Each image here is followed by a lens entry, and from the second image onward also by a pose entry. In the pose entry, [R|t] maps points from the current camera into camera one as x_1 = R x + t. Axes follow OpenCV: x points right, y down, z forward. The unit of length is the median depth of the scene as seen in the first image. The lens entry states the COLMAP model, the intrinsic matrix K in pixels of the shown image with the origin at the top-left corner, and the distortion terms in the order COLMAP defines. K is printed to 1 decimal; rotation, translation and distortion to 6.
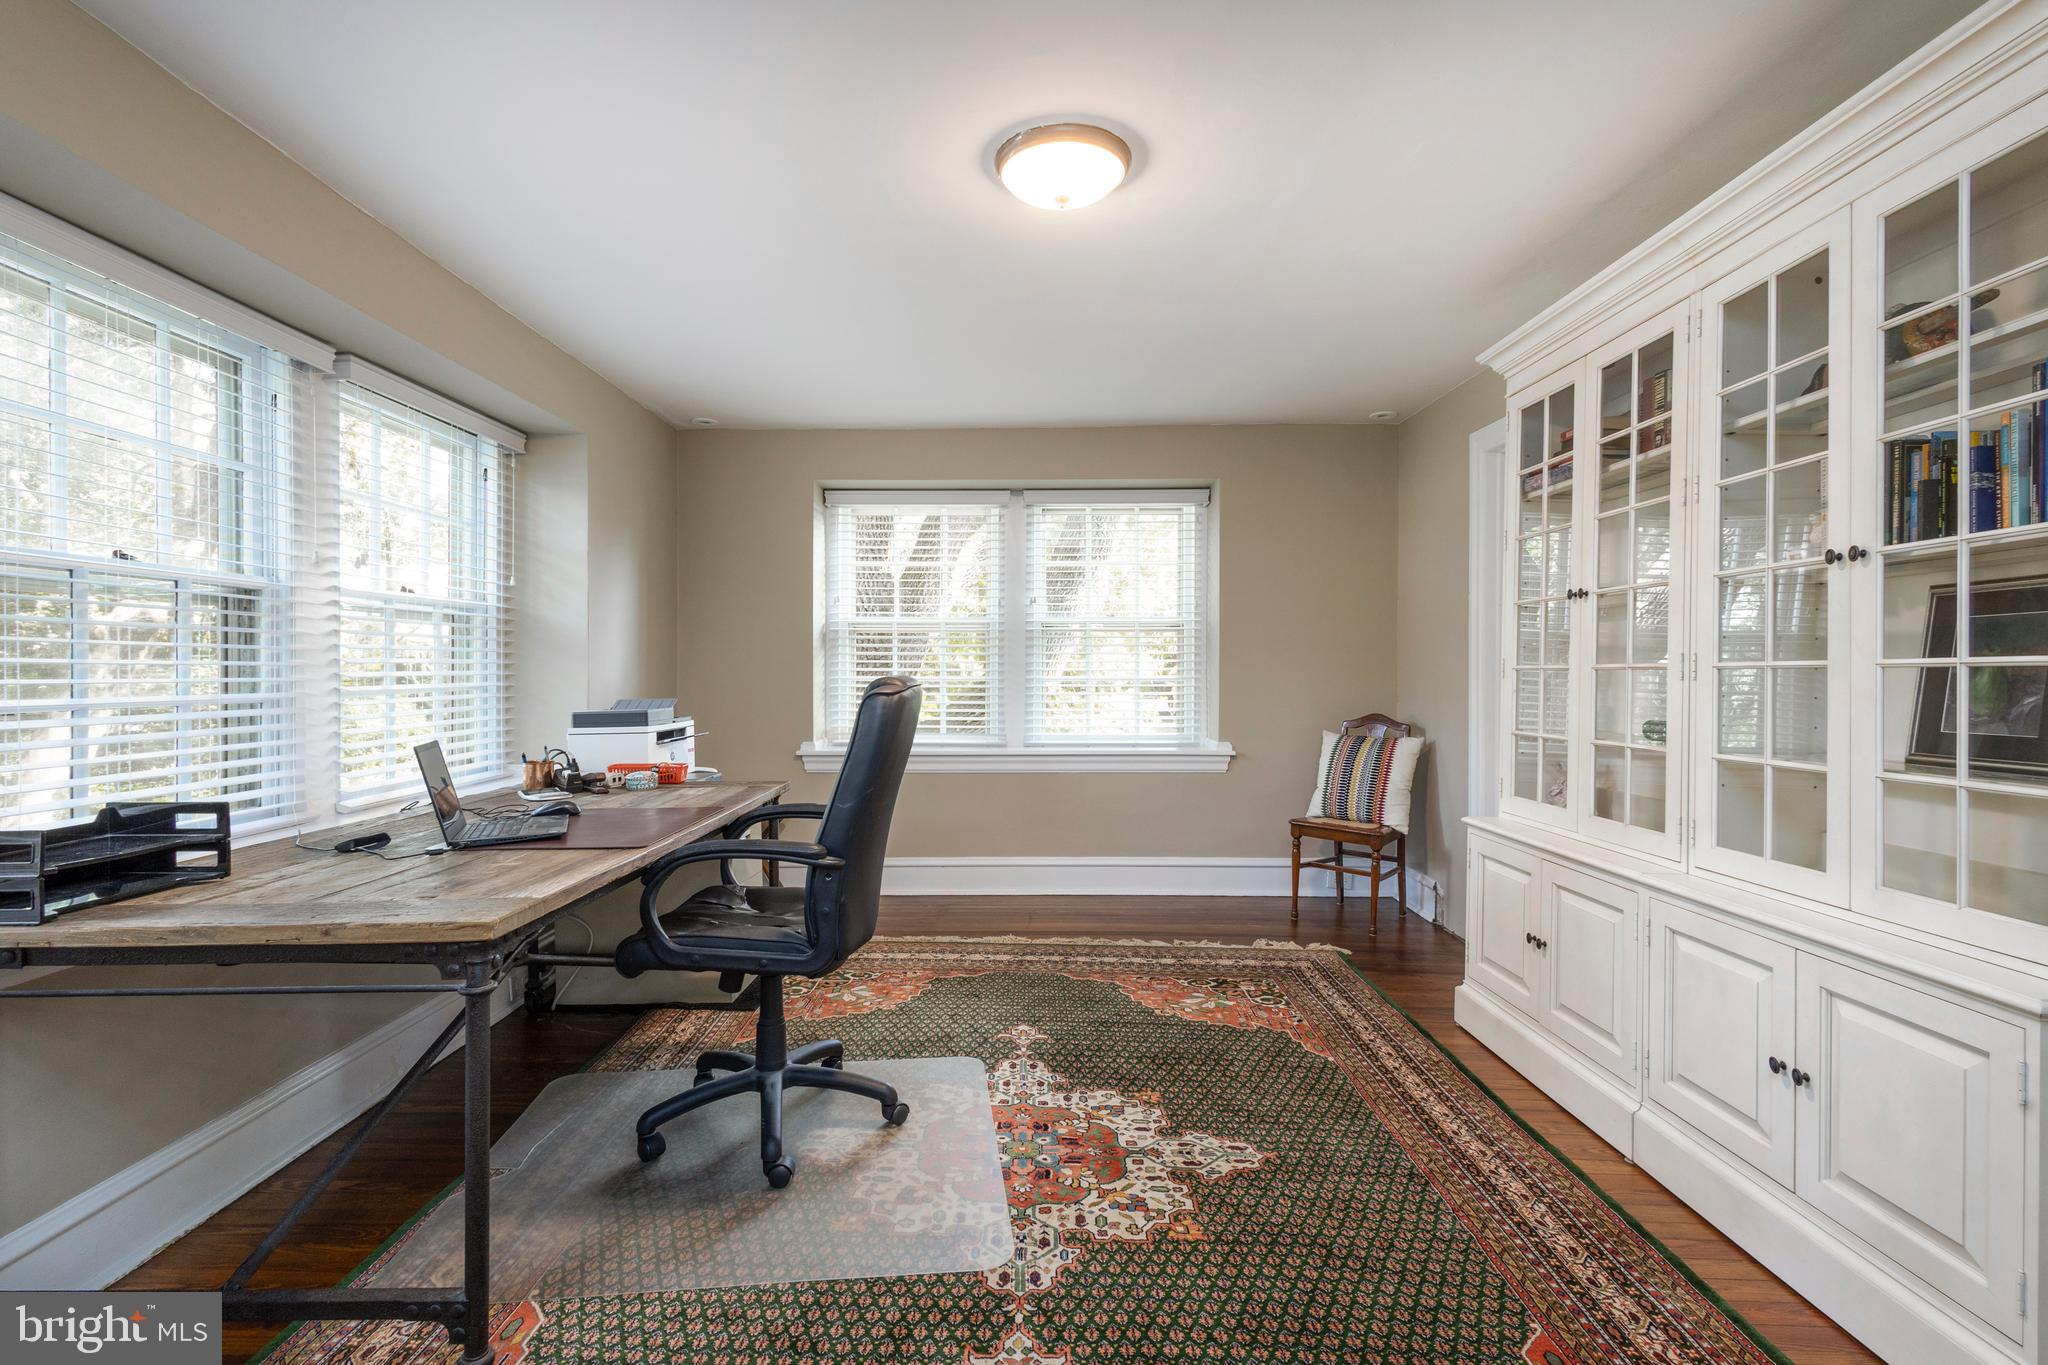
lens RADIAL K [[953.4, 0, 1021.7], [0, 953.4, 670.3], [0, 0, 1]] dist [0.003993, 0.000110]
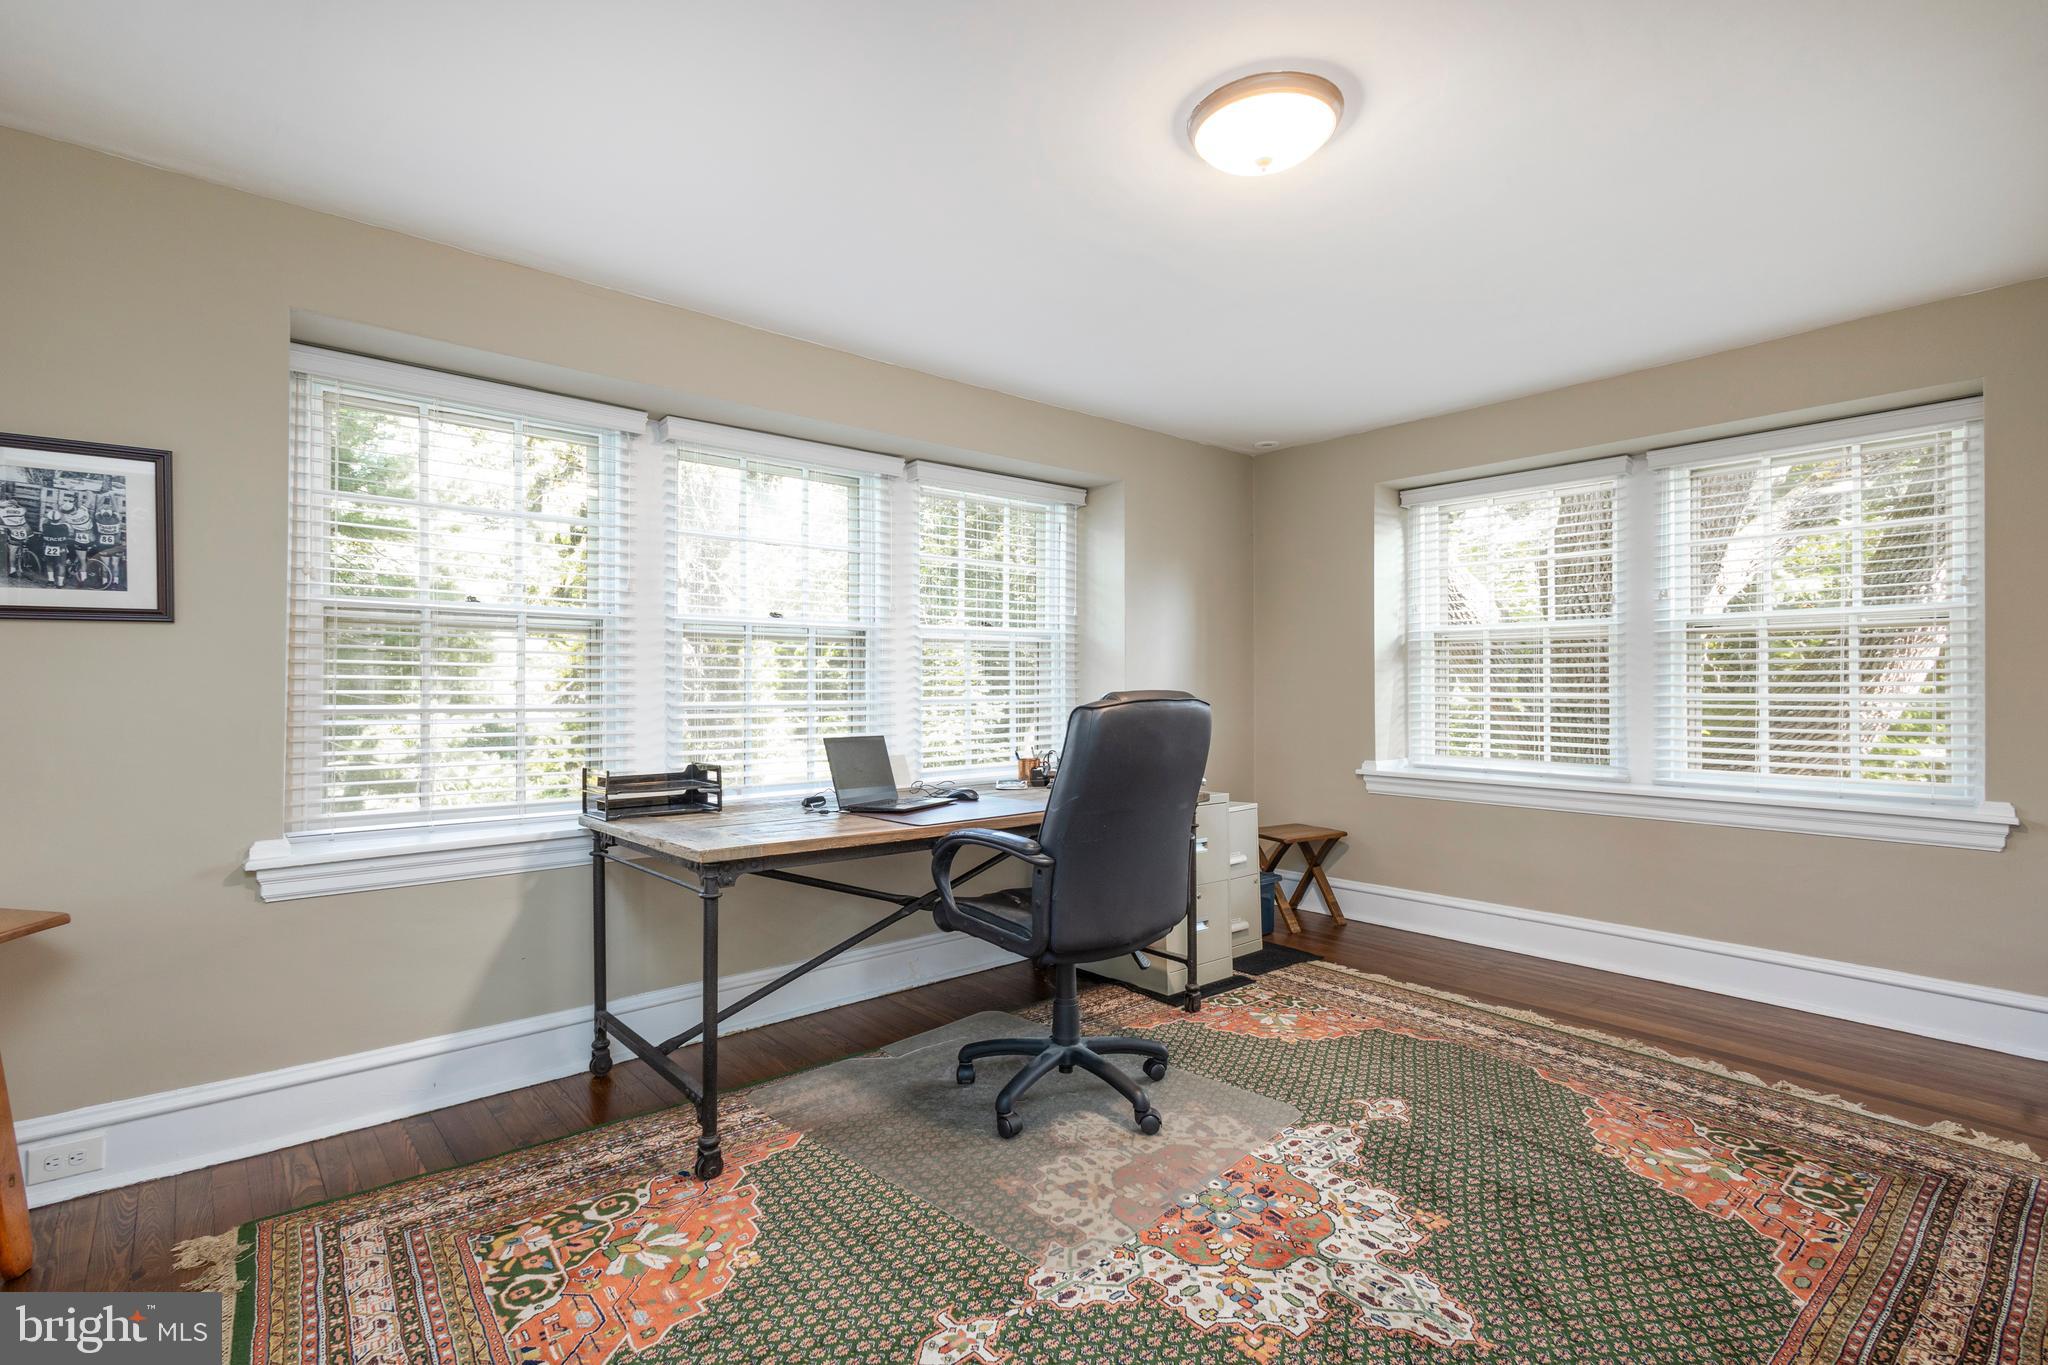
lens RADIAL K [[966.7, 0, 1024.0], [0, 966.7, 682.5], [0, 0, 1]] dist [0.015217, -0.006146]
pose [[0.655261, -0.000993, -0.755402, 0.438716], [-0.000344, 0.999999, -0.001614, -0.001646], [0.755402, 0.001318, 0.655260, 0.174395]]
